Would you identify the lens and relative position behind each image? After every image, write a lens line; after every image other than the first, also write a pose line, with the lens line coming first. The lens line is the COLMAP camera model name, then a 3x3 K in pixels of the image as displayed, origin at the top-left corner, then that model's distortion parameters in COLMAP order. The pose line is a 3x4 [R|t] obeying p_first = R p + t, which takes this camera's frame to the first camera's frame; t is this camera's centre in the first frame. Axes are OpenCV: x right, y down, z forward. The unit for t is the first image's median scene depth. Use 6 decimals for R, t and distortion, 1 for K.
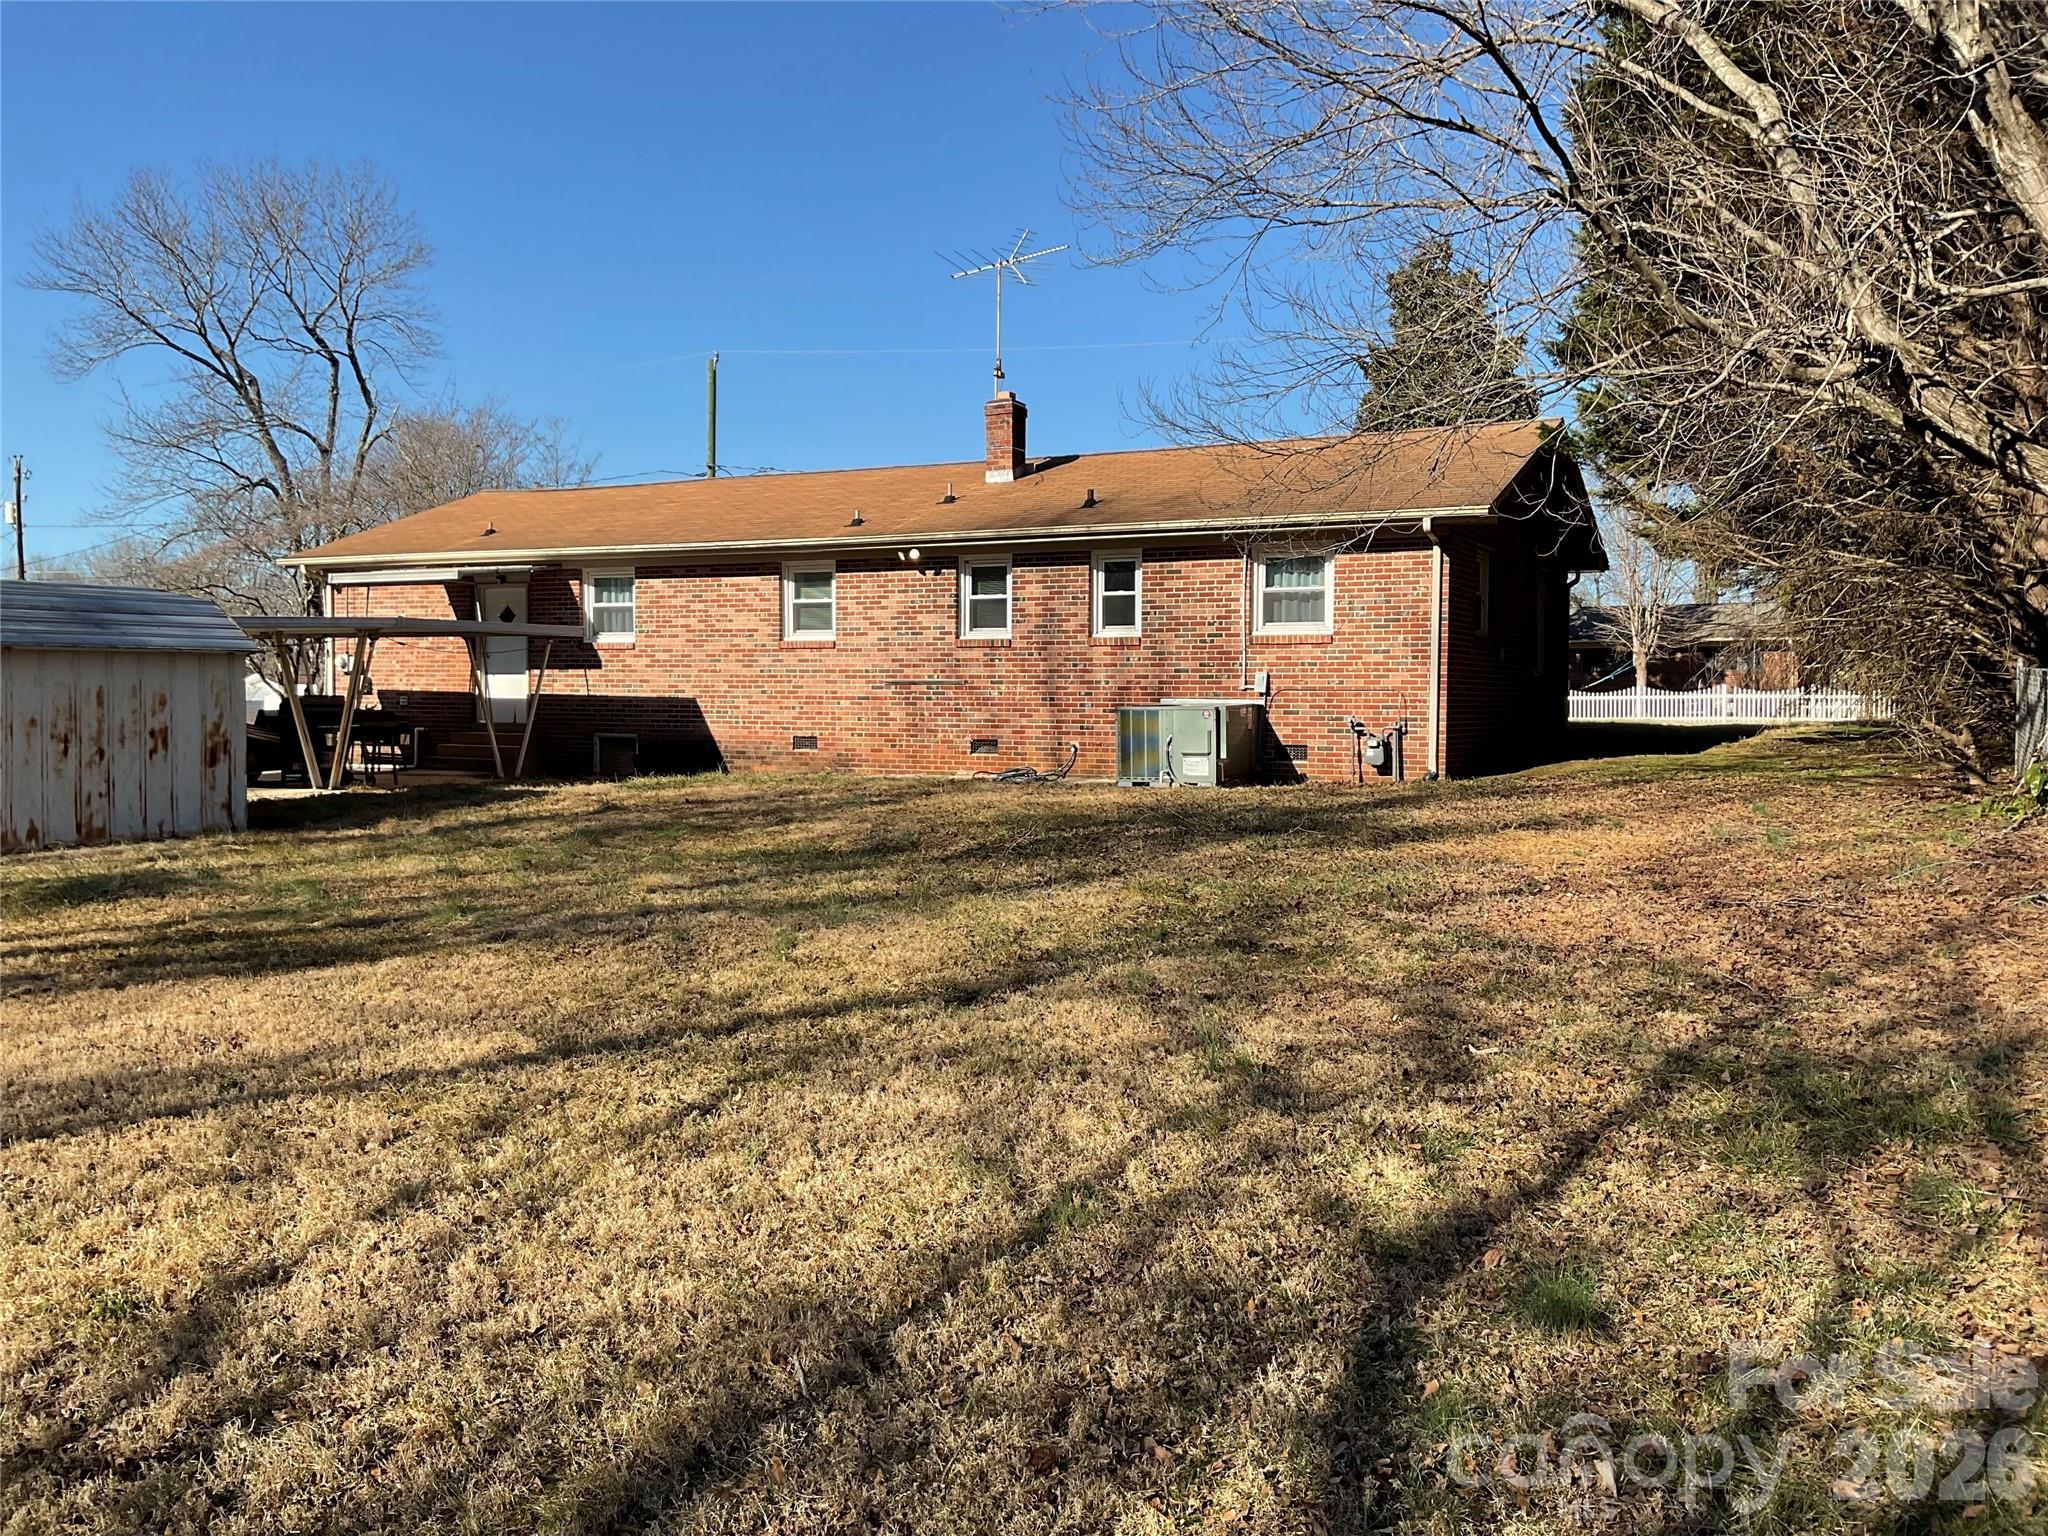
lens RADIAL K [[1691.0, 0, 1026.9], [0, 1691.0, 768.0], [0, 0, 1]] dist [0.077966, -0.148290]
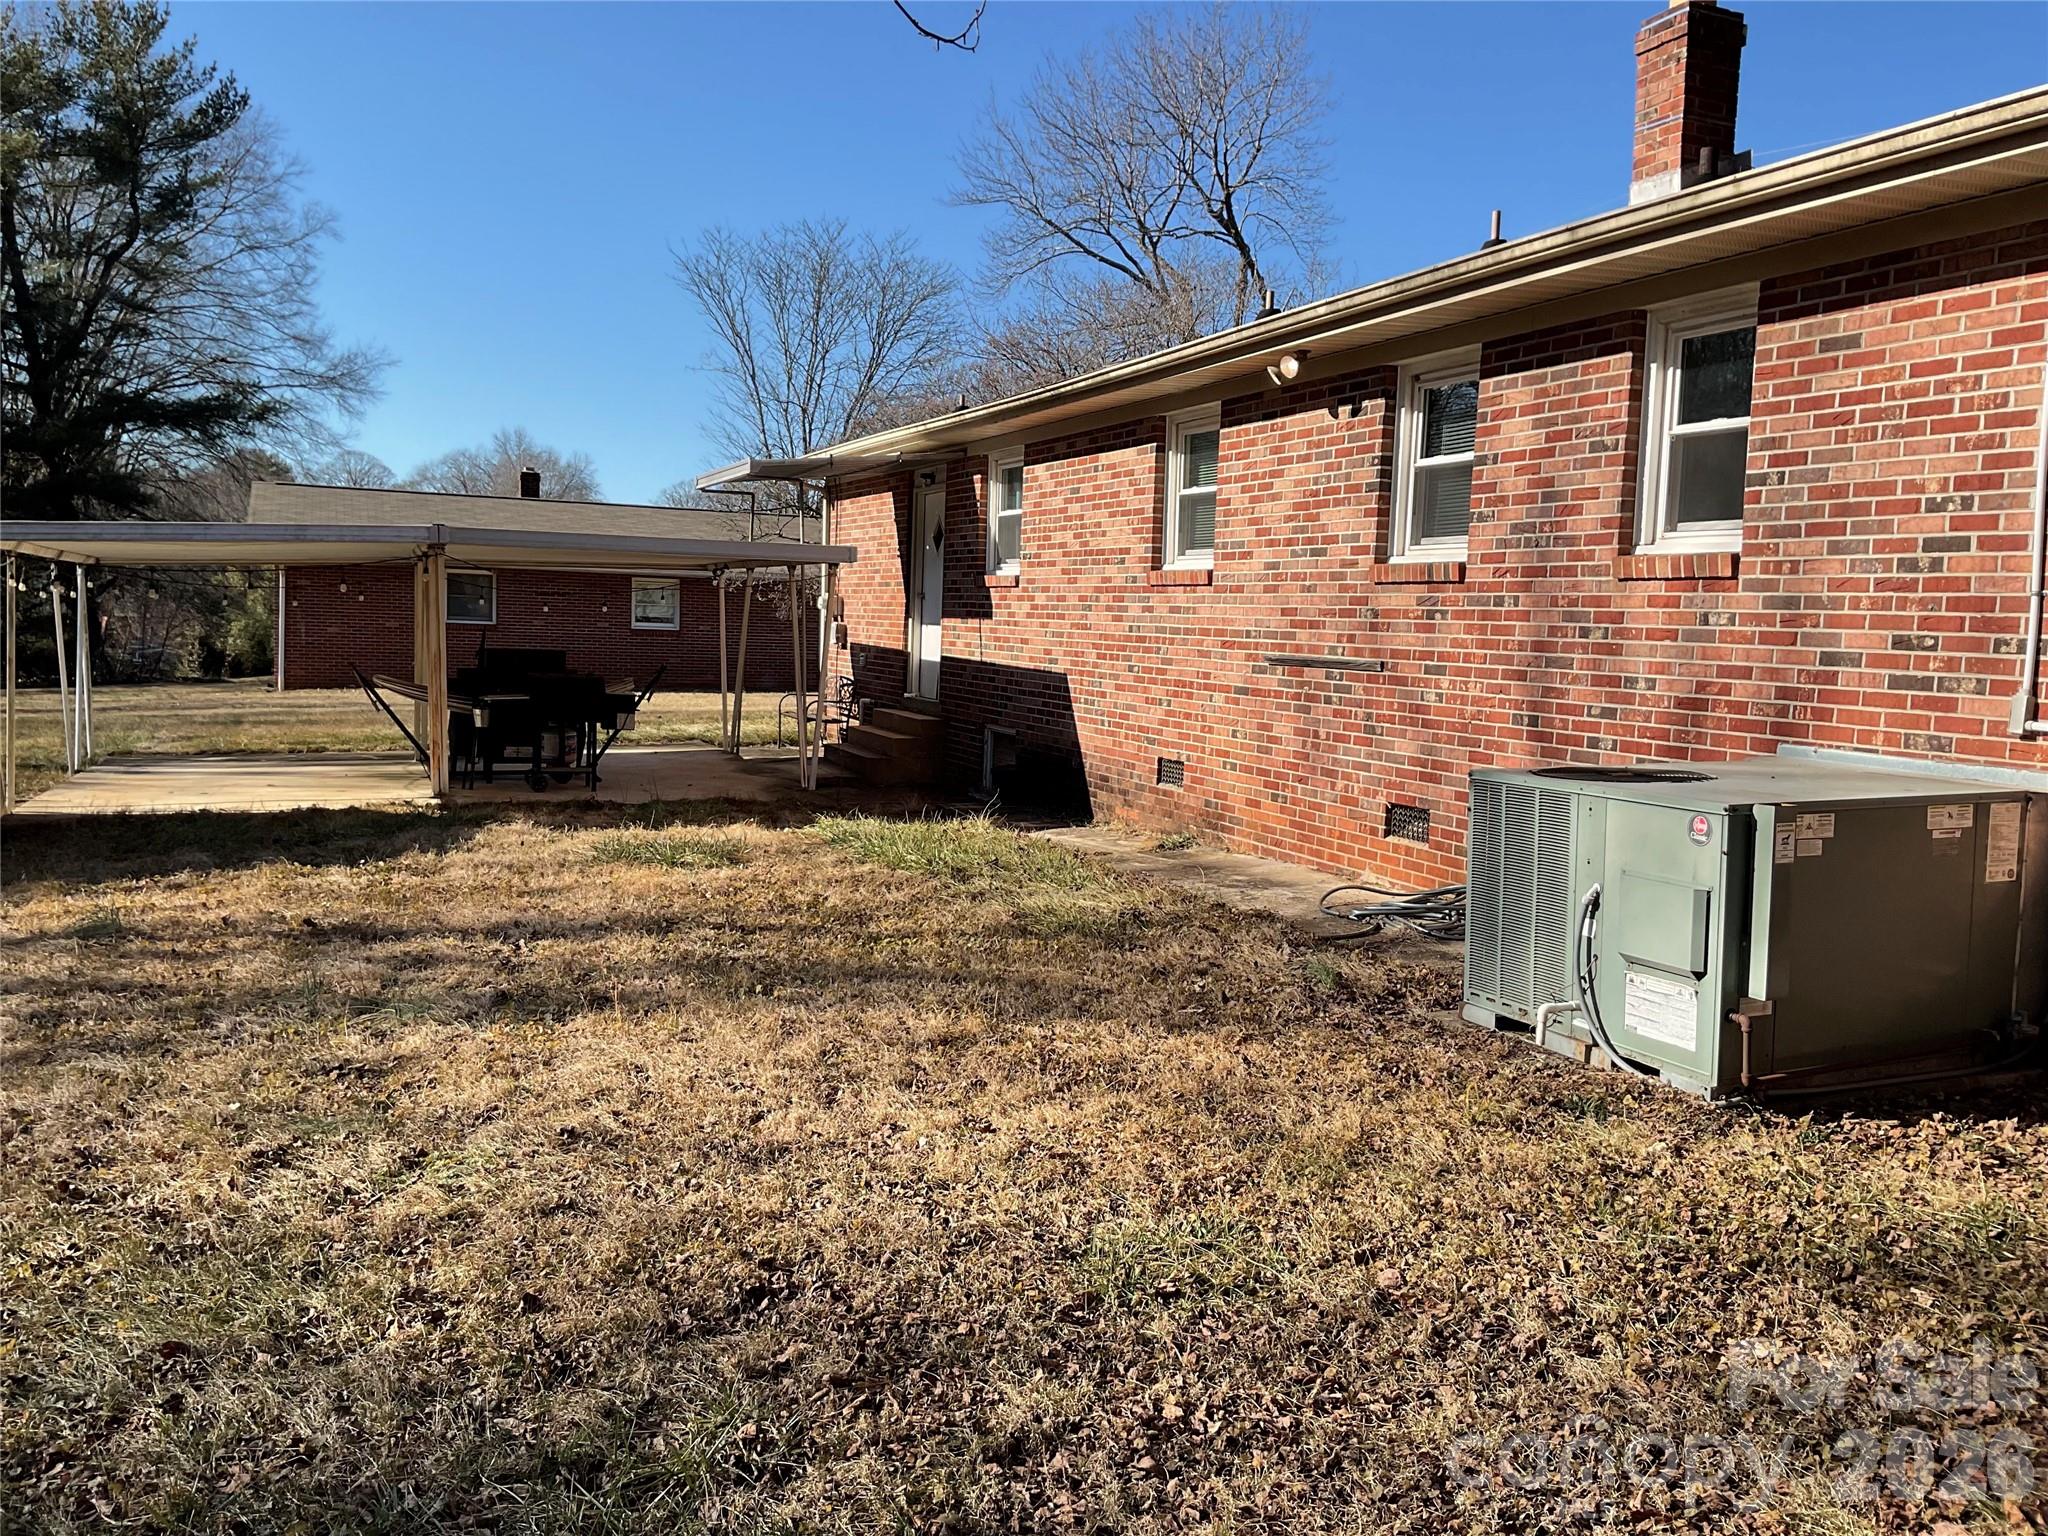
lens RADIAL K [[1691.0, 0, 1013.1], [0, 1691.0, 767.1], [0, 0, 1]] dist [0.077966, -0.148290]
pose [[0.759799, 0.074726, -0.645850, 0.167789], [-0.052654, 0.997182, 0.053431, -0.043082], [0.648023, -0.006590, 0.761592, 0.613847]]
